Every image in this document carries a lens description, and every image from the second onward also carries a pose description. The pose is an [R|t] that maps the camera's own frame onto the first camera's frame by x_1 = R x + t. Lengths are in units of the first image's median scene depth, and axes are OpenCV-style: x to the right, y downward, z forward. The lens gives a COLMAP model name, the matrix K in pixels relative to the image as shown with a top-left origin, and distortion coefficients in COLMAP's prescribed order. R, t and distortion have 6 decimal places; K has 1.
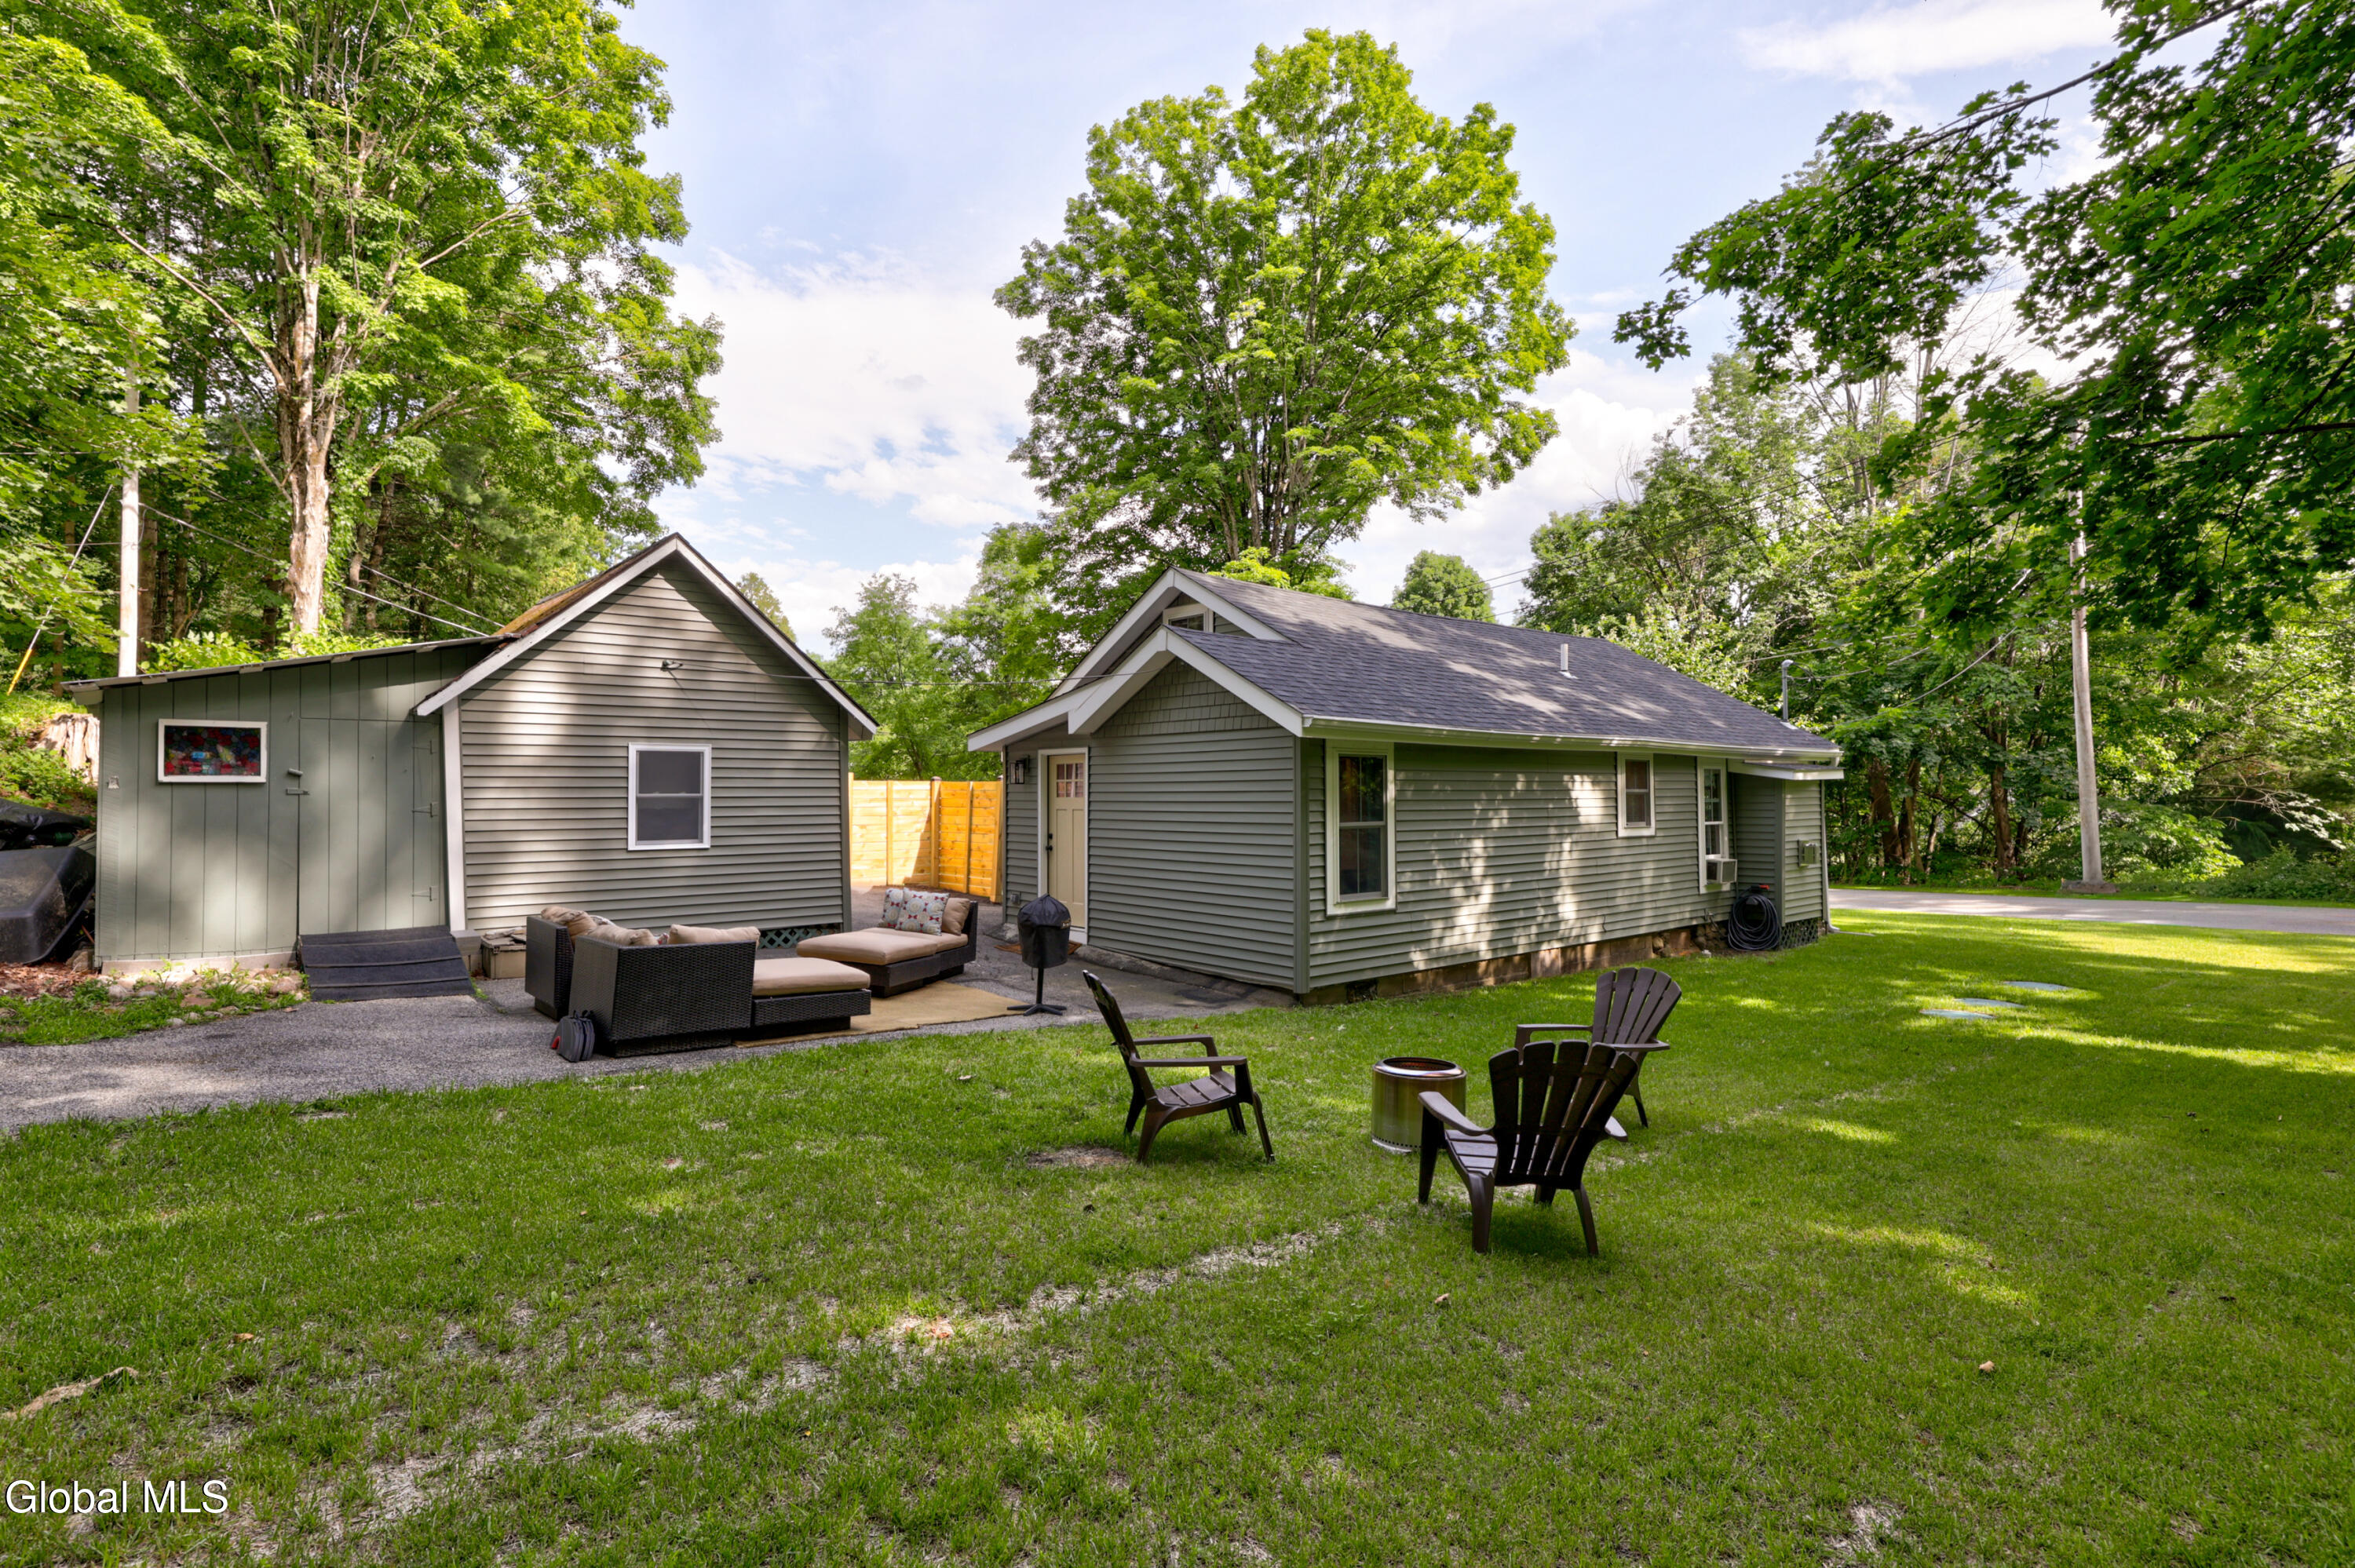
lens RADIAL K [[1140.0, 0, 1177.5], [0, 1140.0, 784.0], [0, 0, 1]] dist [0.002671, -0.000225]
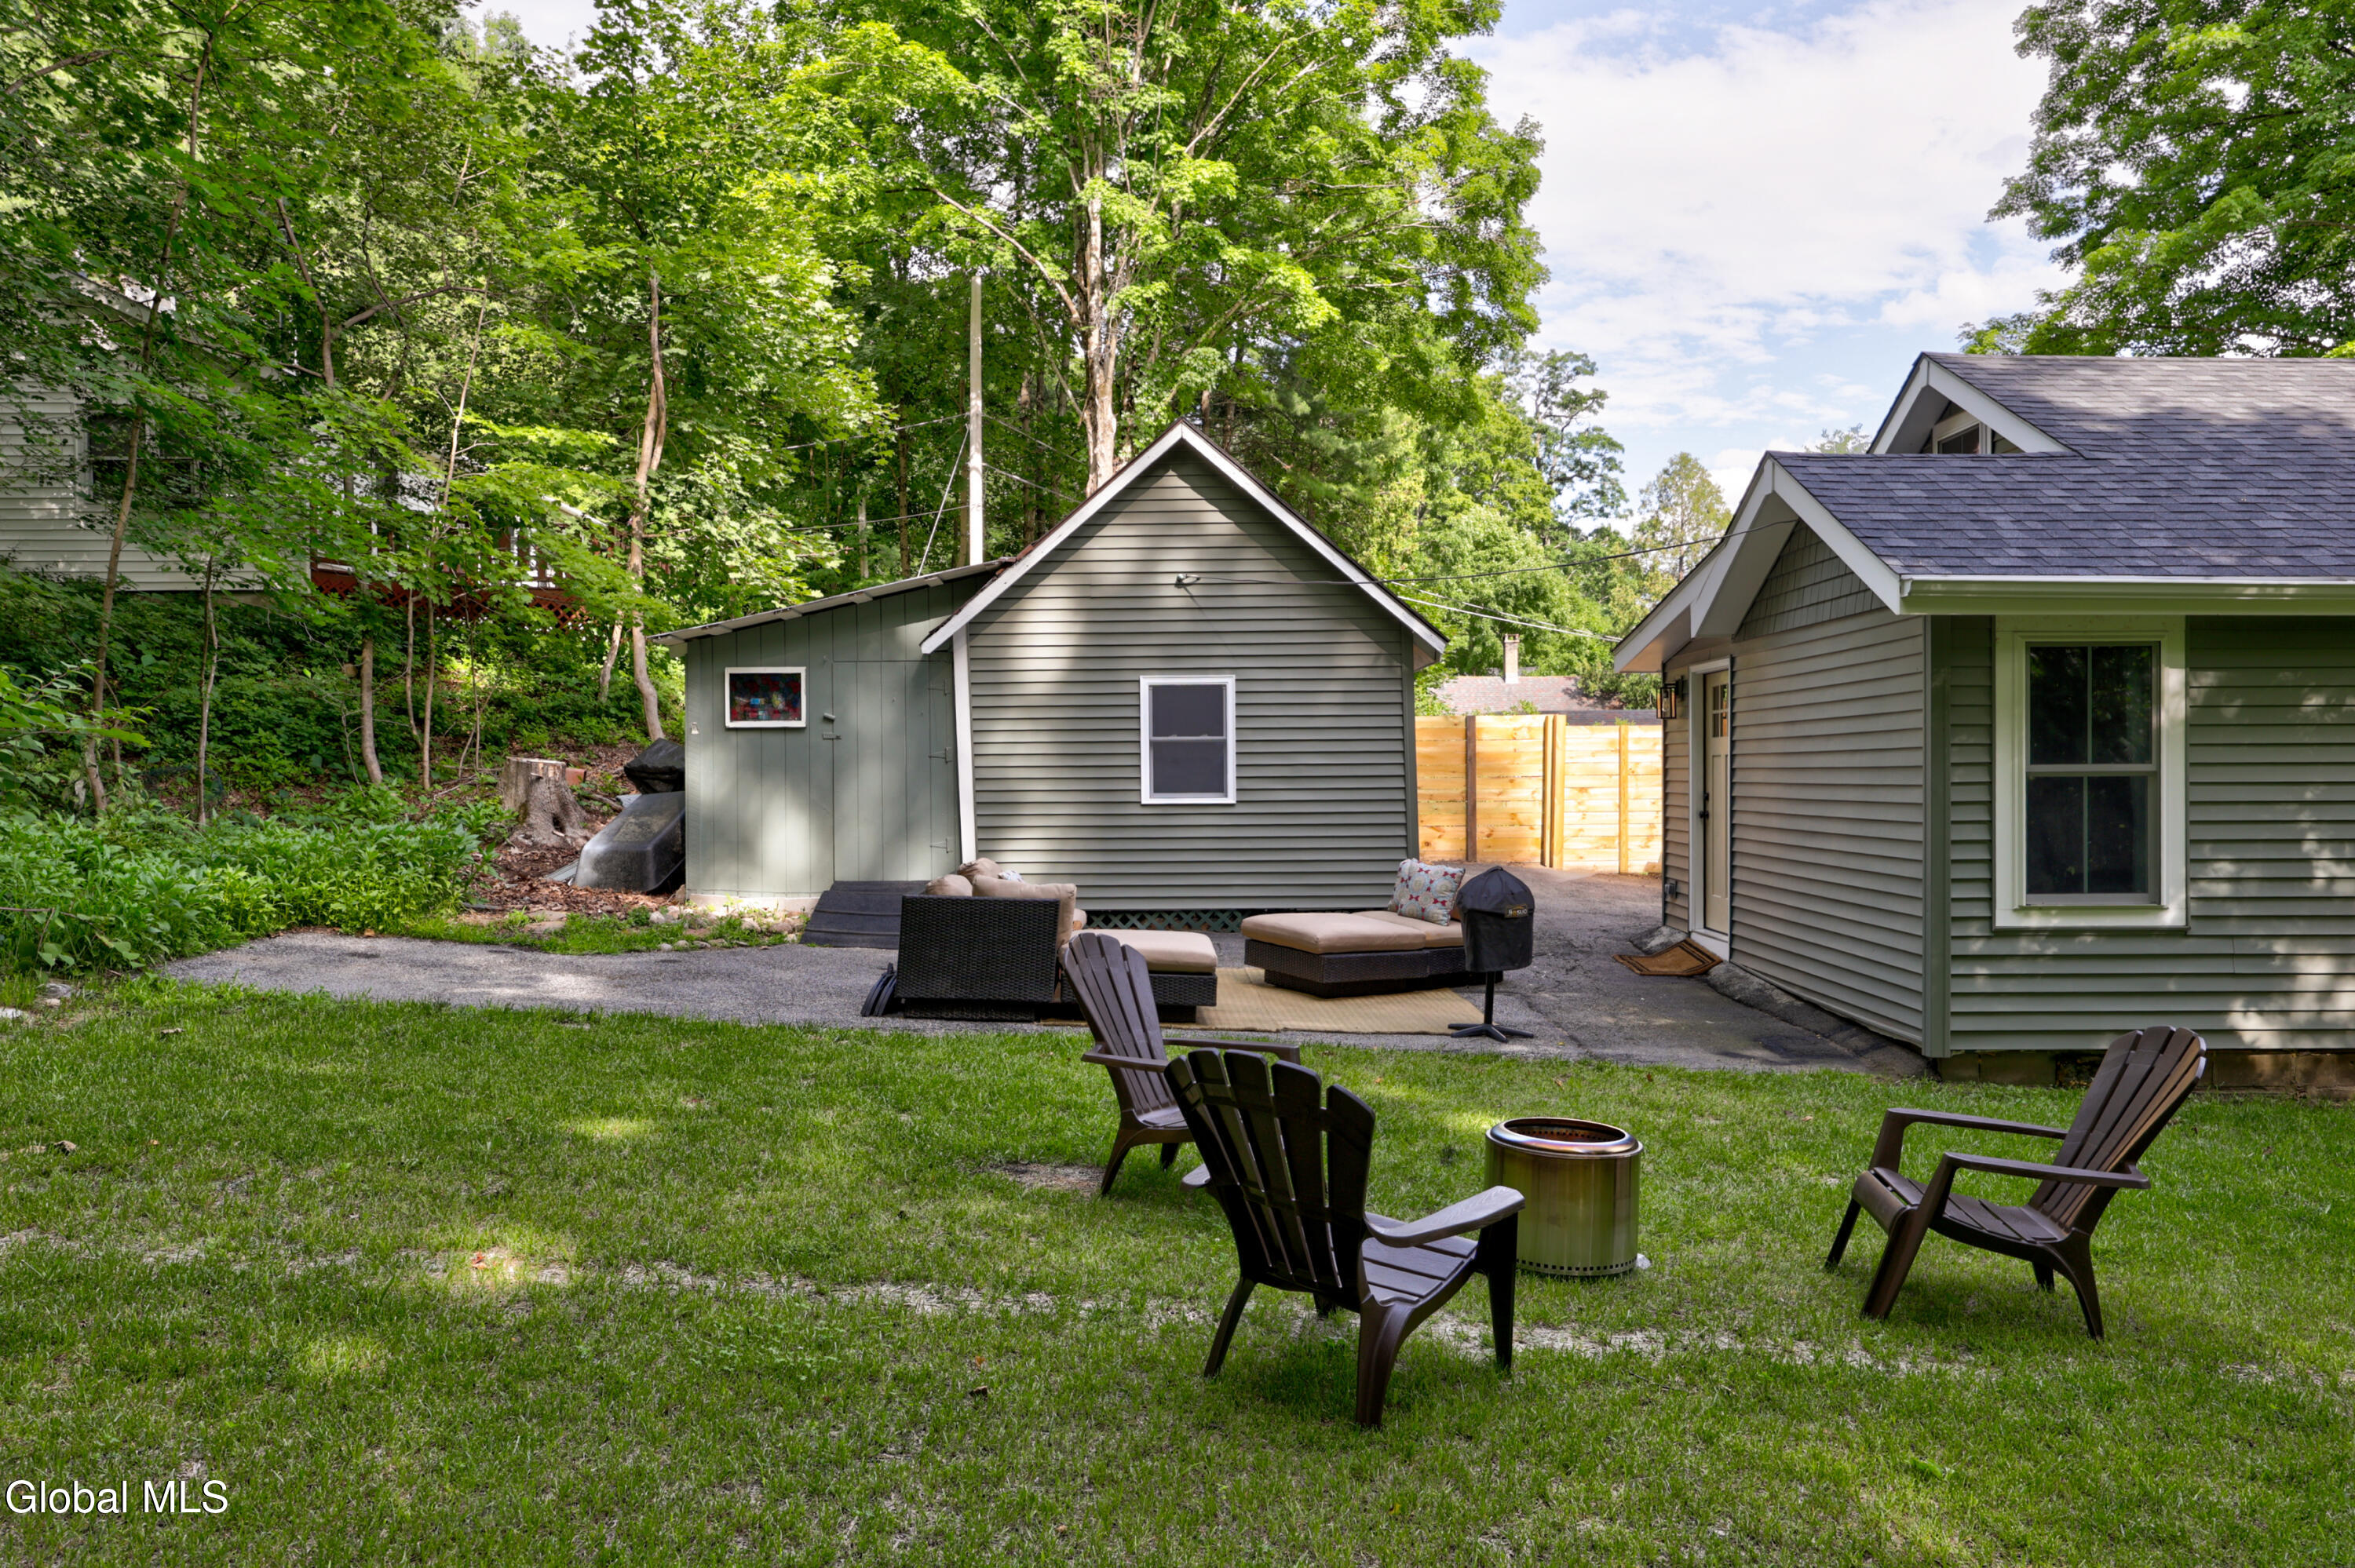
lens RADIAL K [[1609.2, 0, 1177.5], [0, 1609.2, 784.0], [0, 0, 1]] dist [0.006109, 0.000633]
pose [[0.760402, 0.003078, -0.649446, 0.302707], [0.010308, 0.999806, 0.016808, 0.023138], [0.649371, -0.019475, 0.760222, 0.111789]]
